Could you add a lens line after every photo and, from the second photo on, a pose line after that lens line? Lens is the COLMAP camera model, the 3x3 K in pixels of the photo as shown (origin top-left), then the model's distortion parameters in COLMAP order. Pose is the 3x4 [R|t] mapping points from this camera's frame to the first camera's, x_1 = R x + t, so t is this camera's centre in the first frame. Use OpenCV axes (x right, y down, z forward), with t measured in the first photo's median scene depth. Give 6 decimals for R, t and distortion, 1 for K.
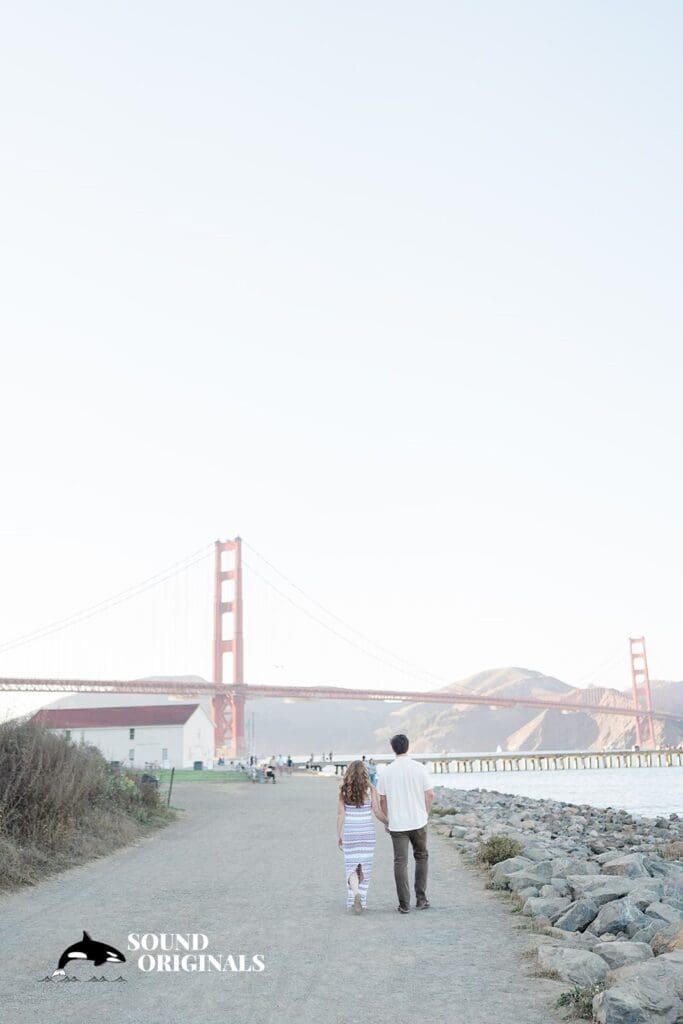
lens RADIAL K [[1013.7, 0, 335.0], [0, 1013.7, 512.1], [0, 0, 1]] dist [0.001991, 0.003926]
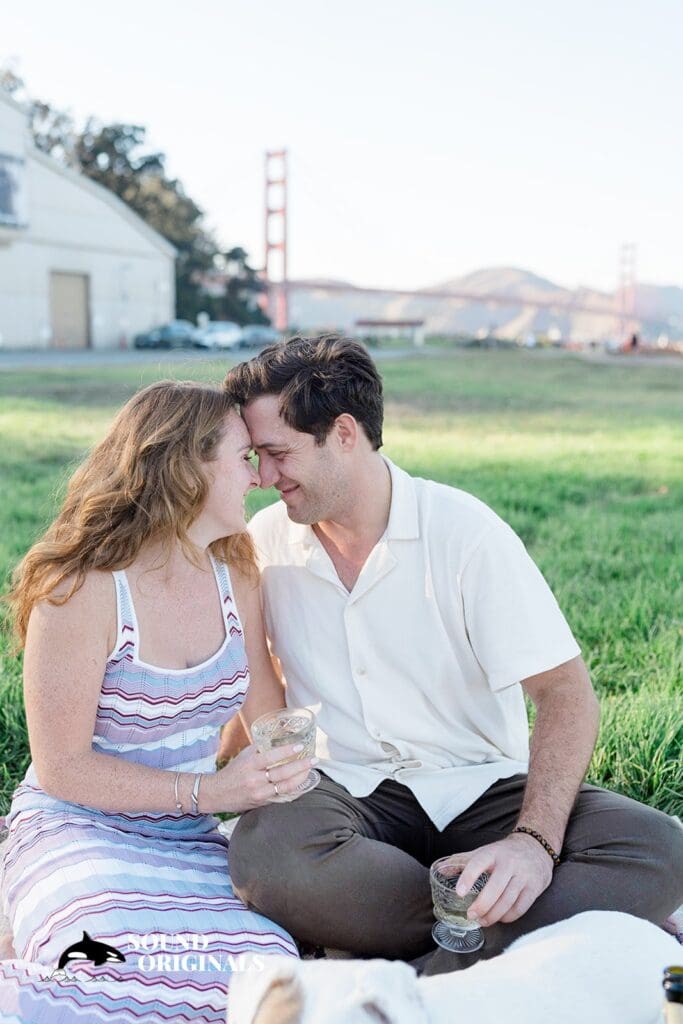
lens RADIAL K [[1013.7, 0, 335.0], [0, 1013.7, 512.1], [0, 0, 1]] dist [0.001991, 0.003926]
pose [[0.999516, 0.023146, 0.020799, -0.027775], [-0.029381, 0.922159, 0.385694, -0.018726], [-0.010252, -0.386119, 0.922392, -0.095891]]
